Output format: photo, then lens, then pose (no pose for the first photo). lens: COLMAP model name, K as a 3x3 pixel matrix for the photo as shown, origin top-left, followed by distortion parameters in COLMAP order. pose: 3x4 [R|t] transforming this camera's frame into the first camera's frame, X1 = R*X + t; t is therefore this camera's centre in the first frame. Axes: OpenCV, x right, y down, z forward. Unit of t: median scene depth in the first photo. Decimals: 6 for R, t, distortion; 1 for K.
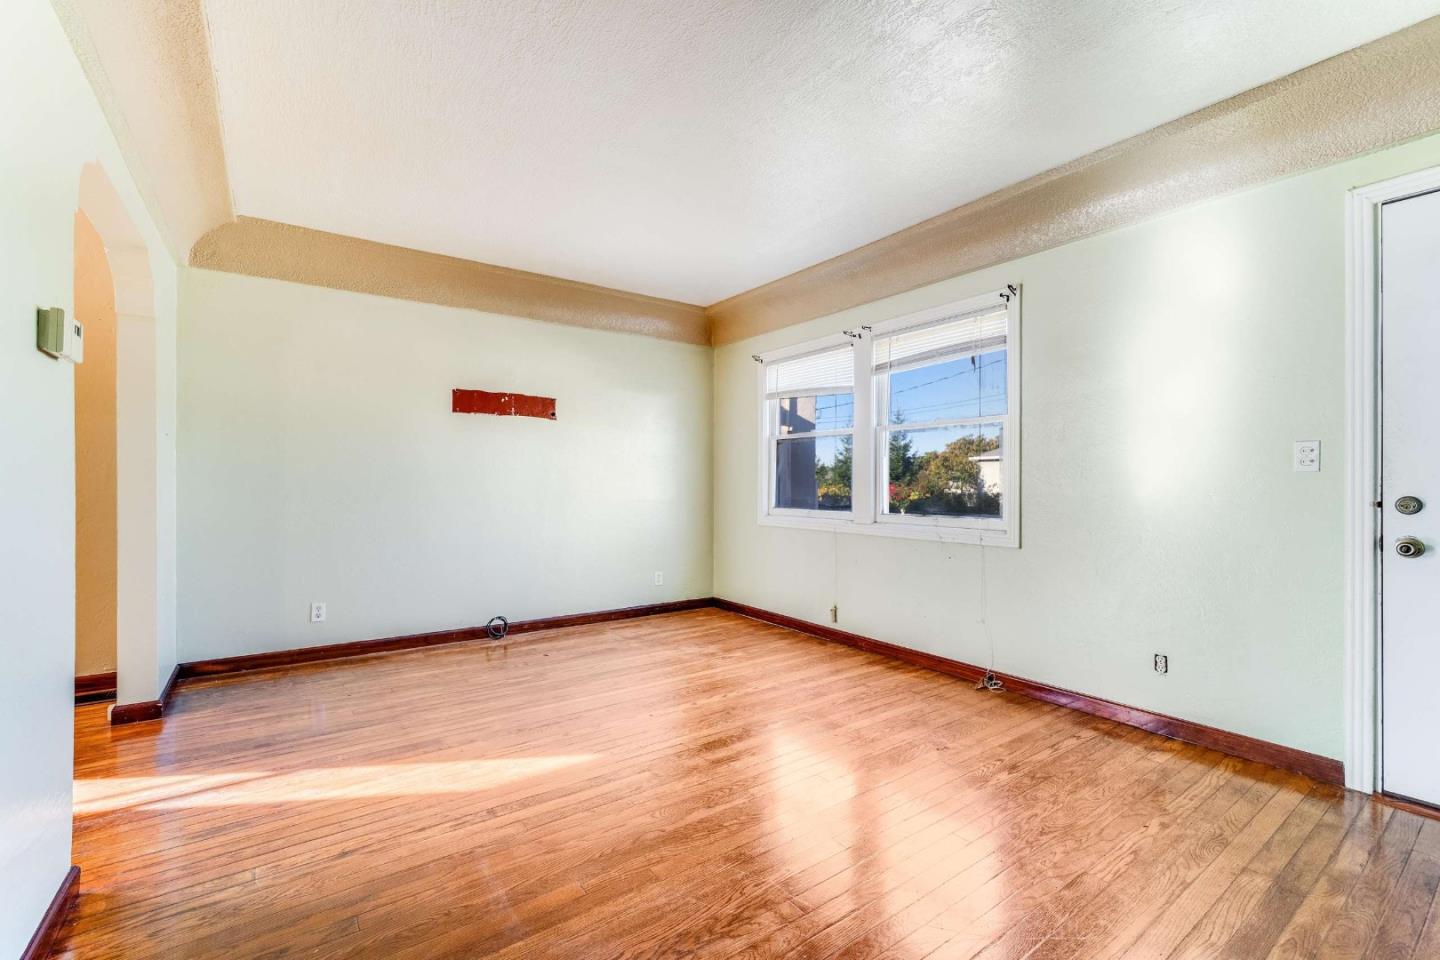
lens RADIAL K [[632.2, 0, 711.4], [0, 632.2, 484.5], [0, 0, 1]] dist [-0.001420, -0.000106]
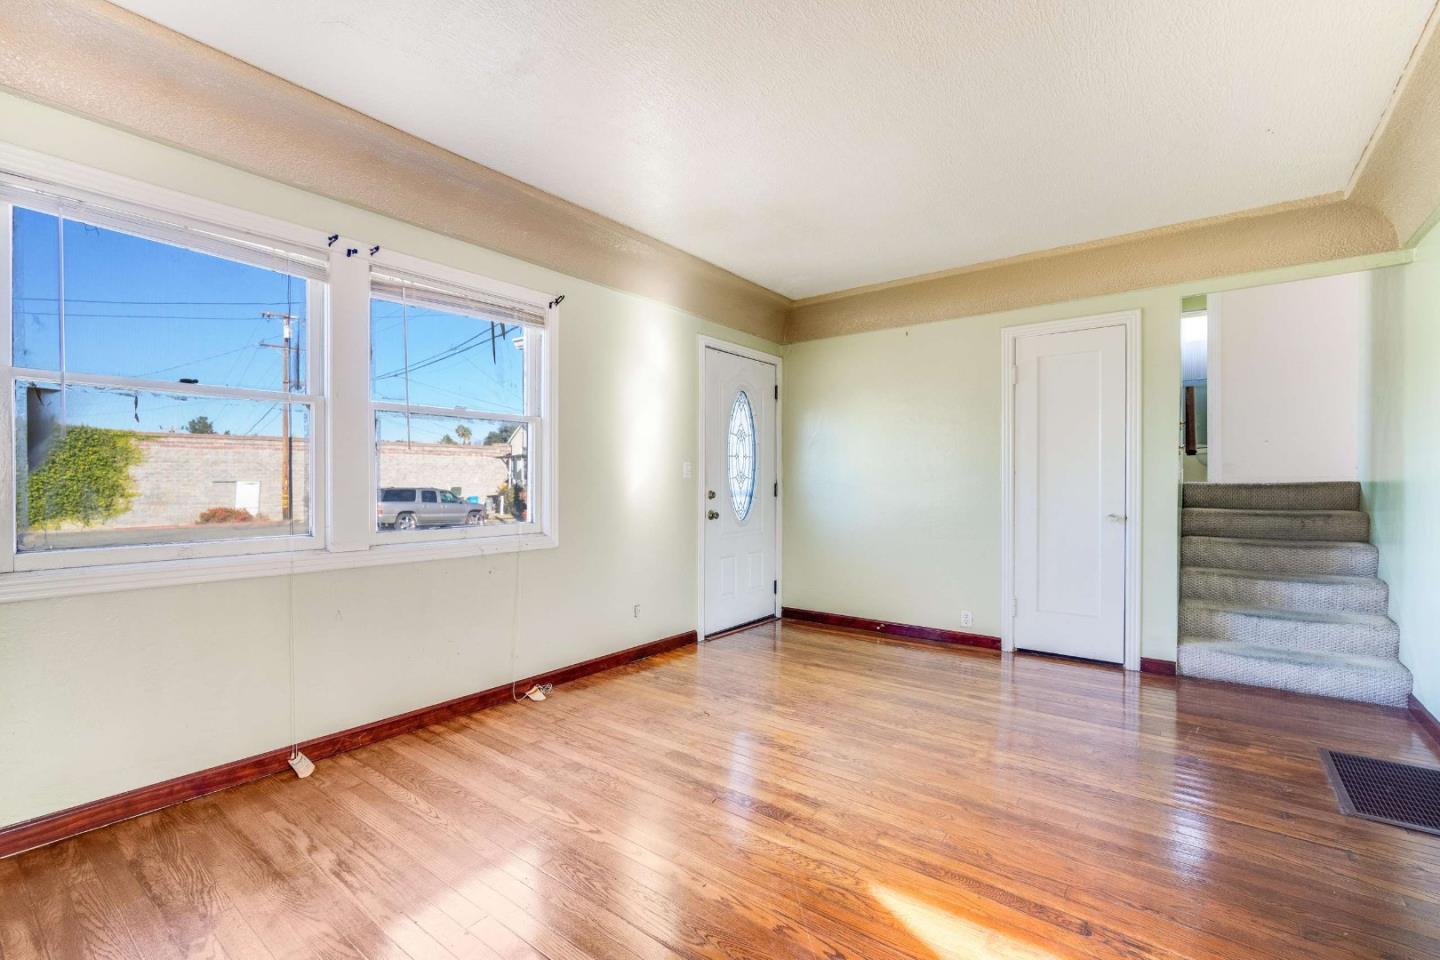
lens RADIAL K [[634.5, 0, 713.0], [0, 634.5, 489.5], [0, 0, 1]] dist [-0.011177, 0.000271]
pose [[-0.300305, -0.010096, 0.953790, -0.706084], [0.003939, 0.999922, 0.011824, -0.008529], [-0.953835, 0.007308, -0.300242, 1.260530]]
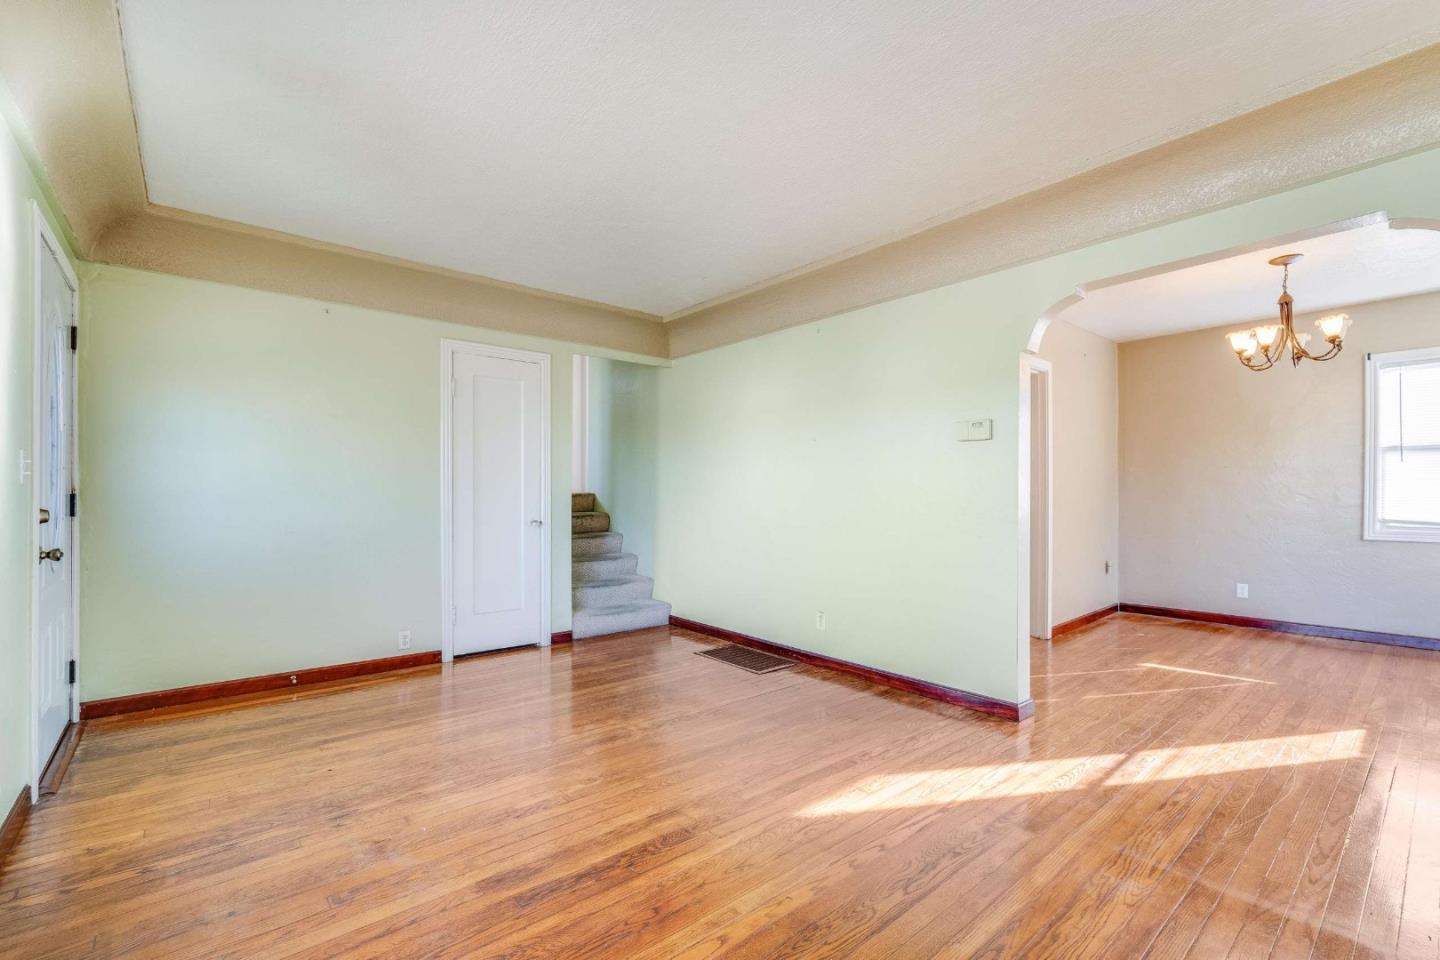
lens RADIAL K [[627.7, 0, 713.3], [0, 627.7, 496.2], [0, 0, 1]] dist [-0.002032, -0.000045]
pose [[-0.995904, -0.003203, -0.090359, 0.031491], [-0.003933, 0.999961, 0.007900, -0.012021], [0.090331, 0.008223, -0.995878, 1.697033]]
